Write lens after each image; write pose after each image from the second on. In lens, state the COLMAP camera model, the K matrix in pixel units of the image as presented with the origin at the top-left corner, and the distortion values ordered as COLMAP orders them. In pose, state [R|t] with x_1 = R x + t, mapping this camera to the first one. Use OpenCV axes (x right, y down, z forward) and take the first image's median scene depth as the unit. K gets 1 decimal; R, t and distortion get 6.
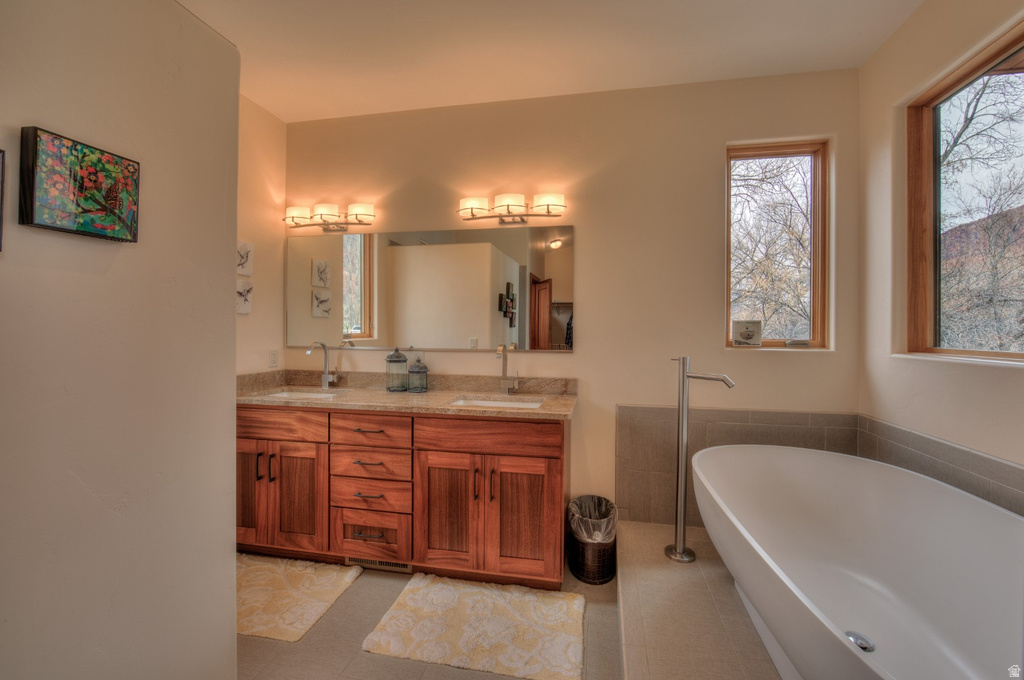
lens RADIAL K [[408.7, 0, 515.4], [0, 408.7, 332.6], [0, 0, 1]] dist [-0.000879, 0.000039]
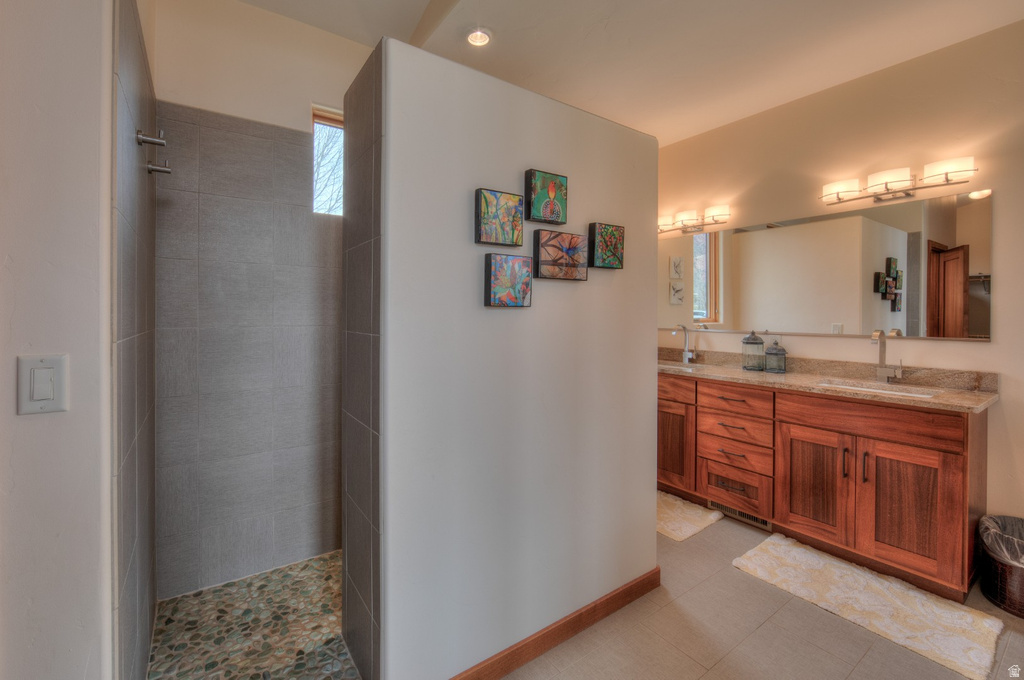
lens RADIAL K [[407.3, 0, 516.8], [0, 407.3, 315.6], [0, 0, 1]] dist [-0.012865, 0.001638]
pose [[0.721161, -0.001894, -0.692765, 0.010864], [-0.002261, 0.999985, -0.005088, 0.002575], [0.692764, 0.005236, 0.721145, -0.268758]]
